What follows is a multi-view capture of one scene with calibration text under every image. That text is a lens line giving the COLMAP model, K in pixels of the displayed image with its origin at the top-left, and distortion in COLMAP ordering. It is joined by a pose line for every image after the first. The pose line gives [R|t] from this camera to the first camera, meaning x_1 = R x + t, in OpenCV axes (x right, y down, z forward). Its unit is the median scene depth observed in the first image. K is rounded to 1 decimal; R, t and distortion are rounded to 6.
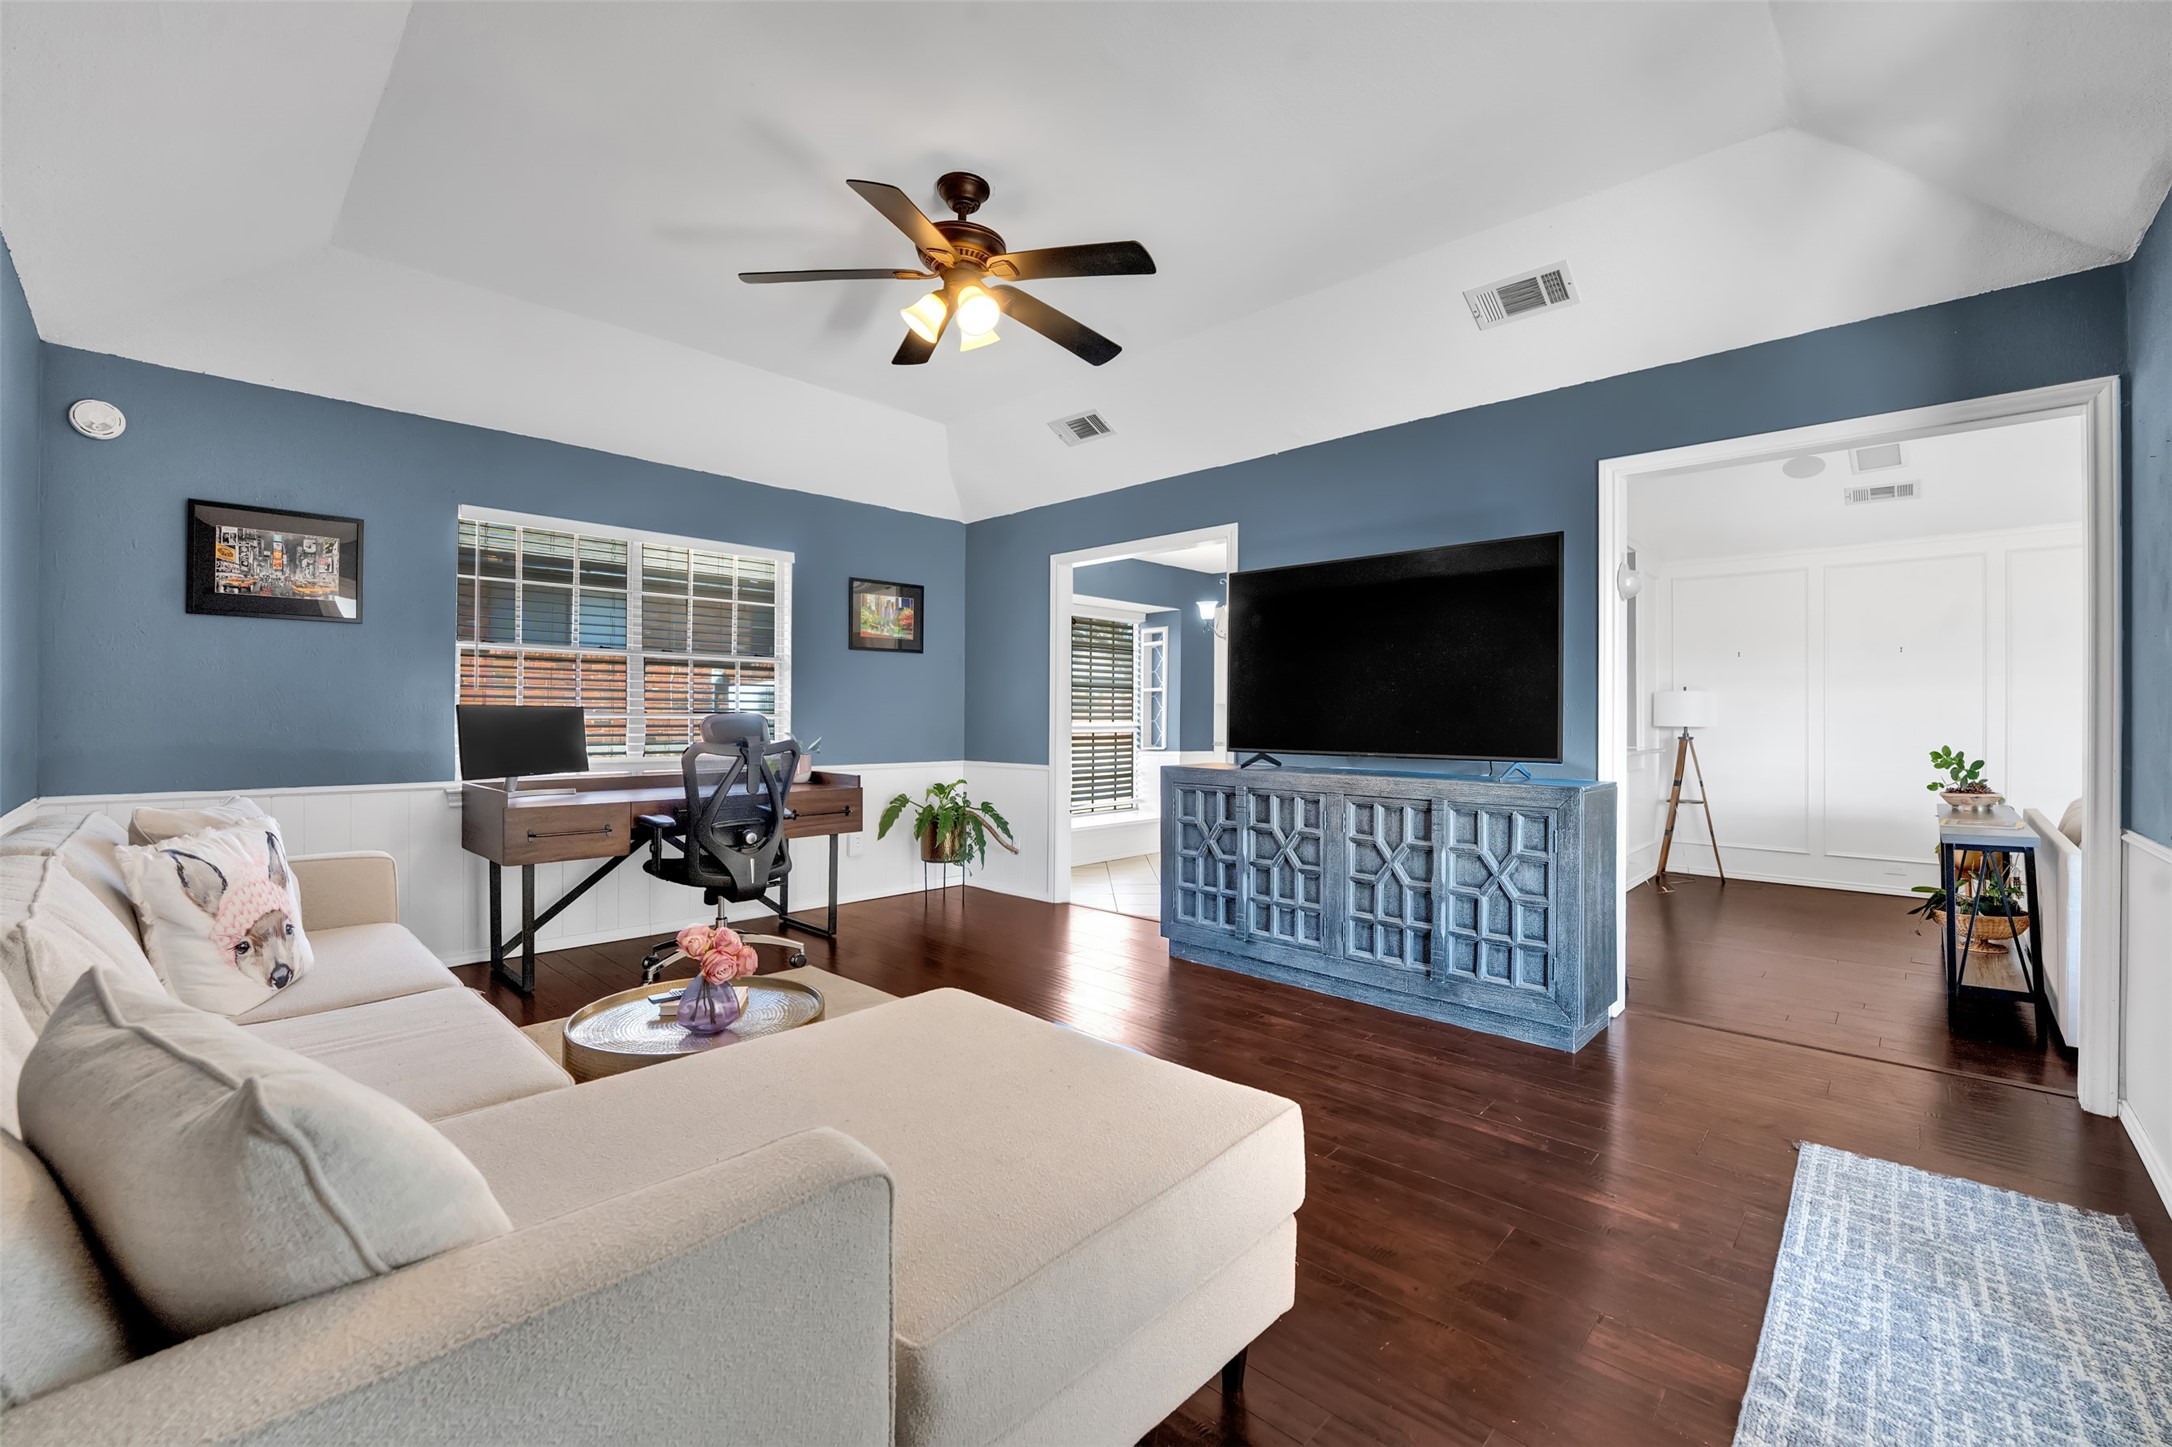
lens RADIAL K [[897.5, 0, 1093.1], [0, 897.5, 717.7], [0, 0, 1]] dist [-0.020400, 0.000127]
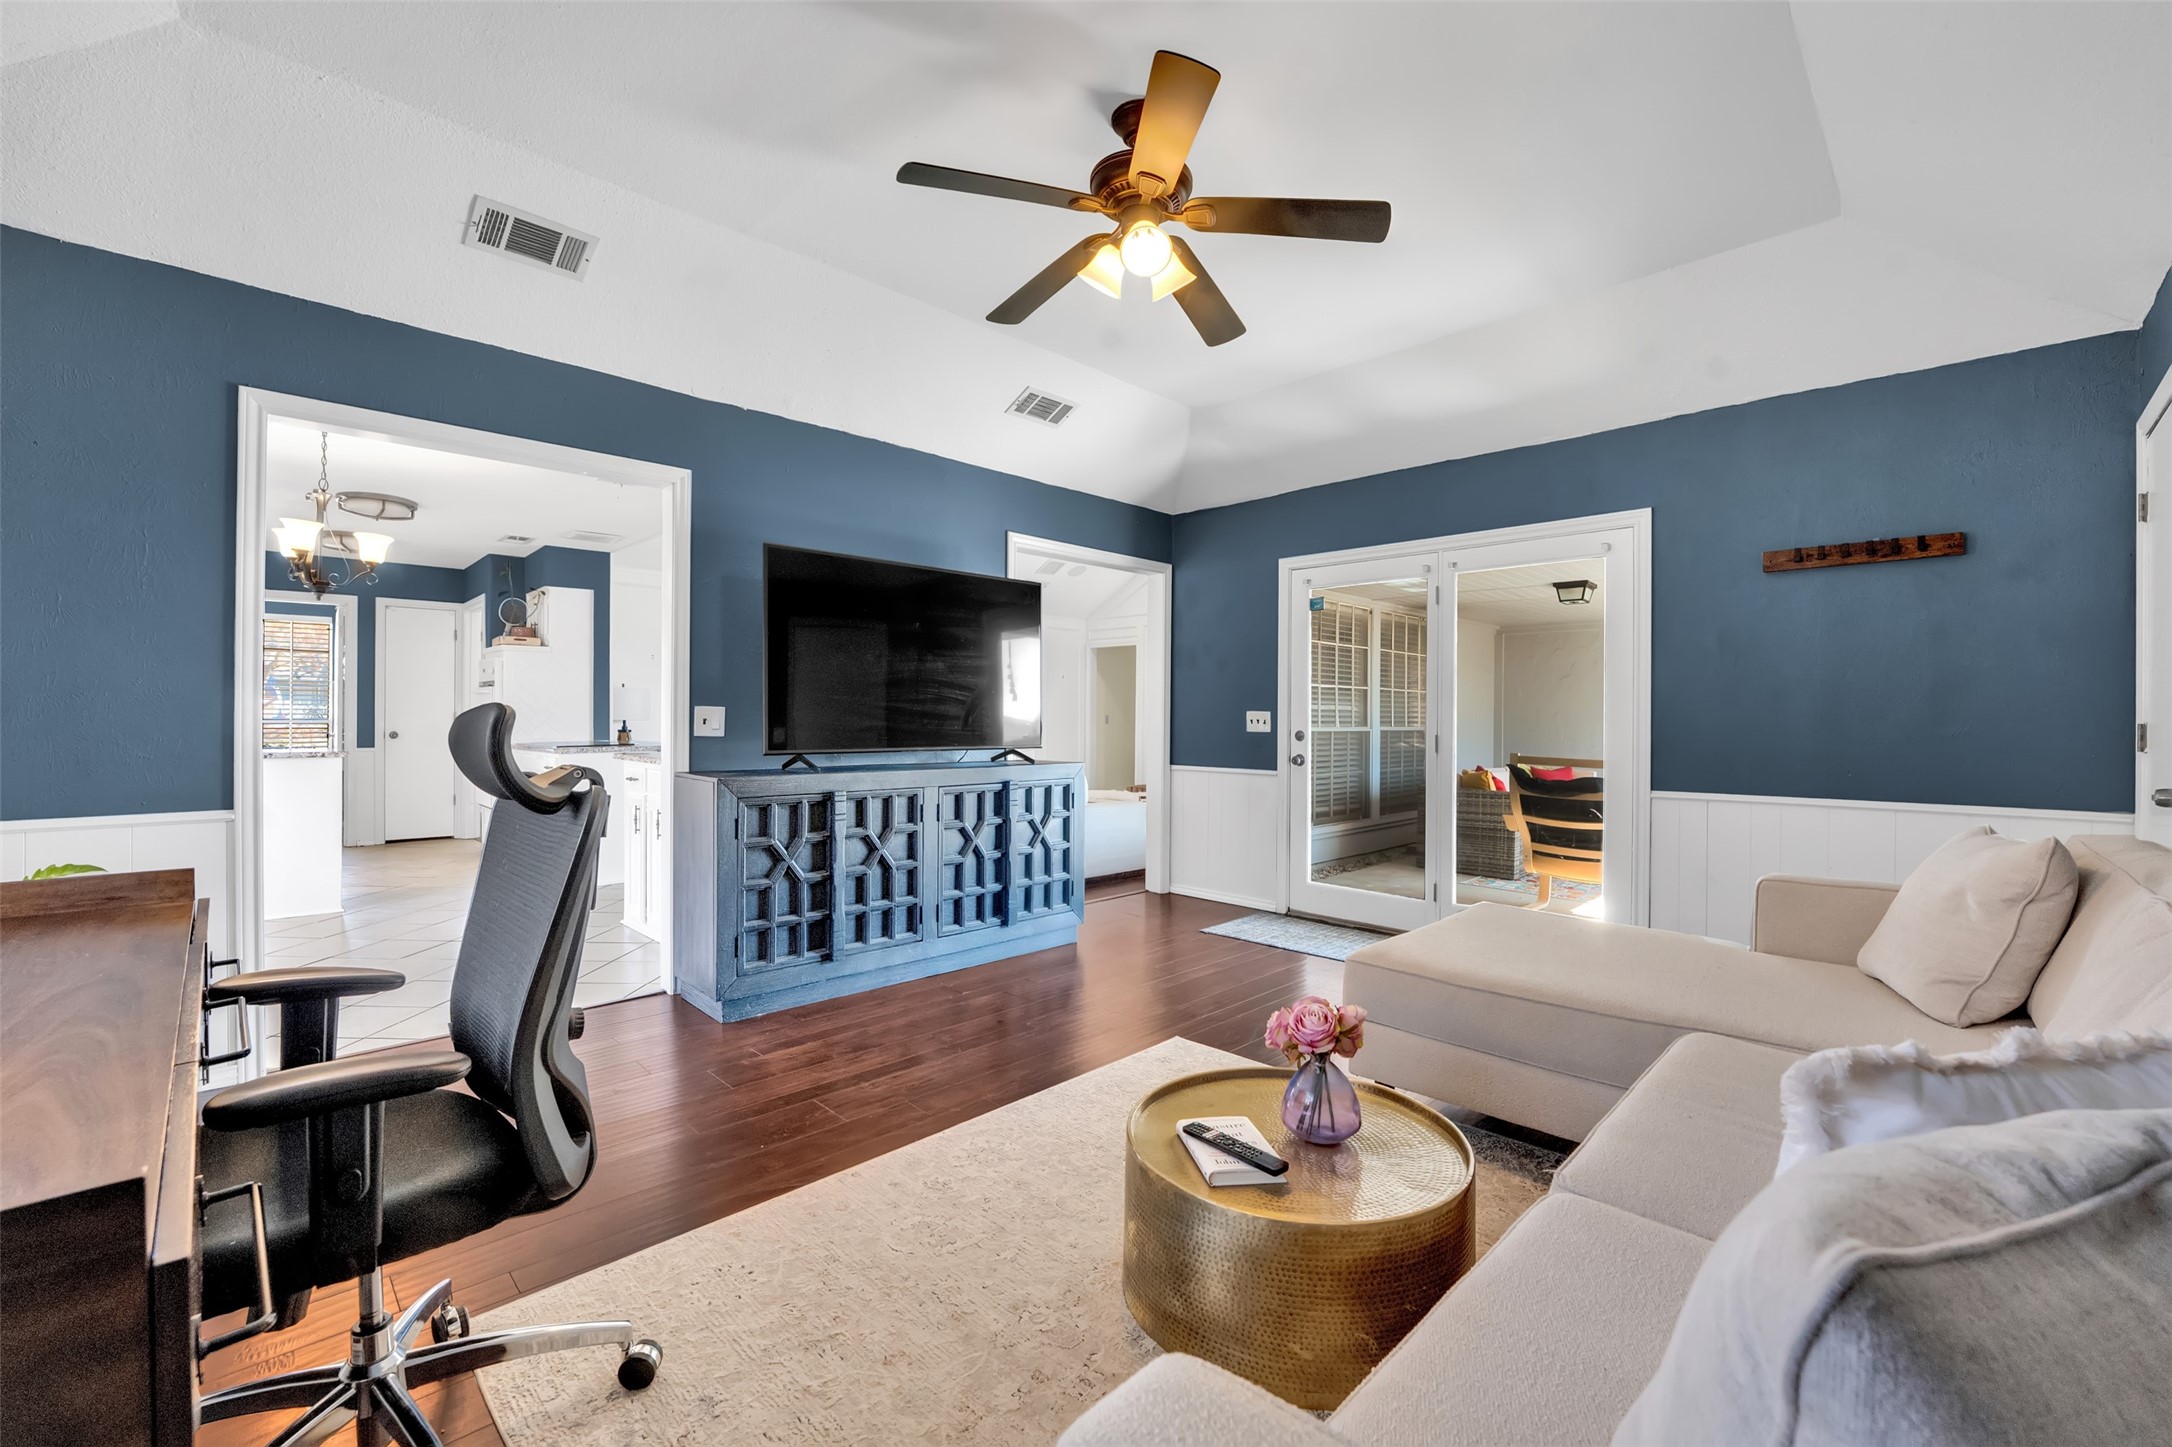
lens RADIAL K [[897.5, 0, 1095.8], [0, 897.5, 725.1], [0, 0, 1]] dist [-0.020400, 0.000127]
pose [[0.020156, -0.013450, 0.999706, -0.680223], [-0.006251, 0.999888, 0.013578, -0.002042], [-0.999777, -0.006523, 0.020070, 0.688842]]
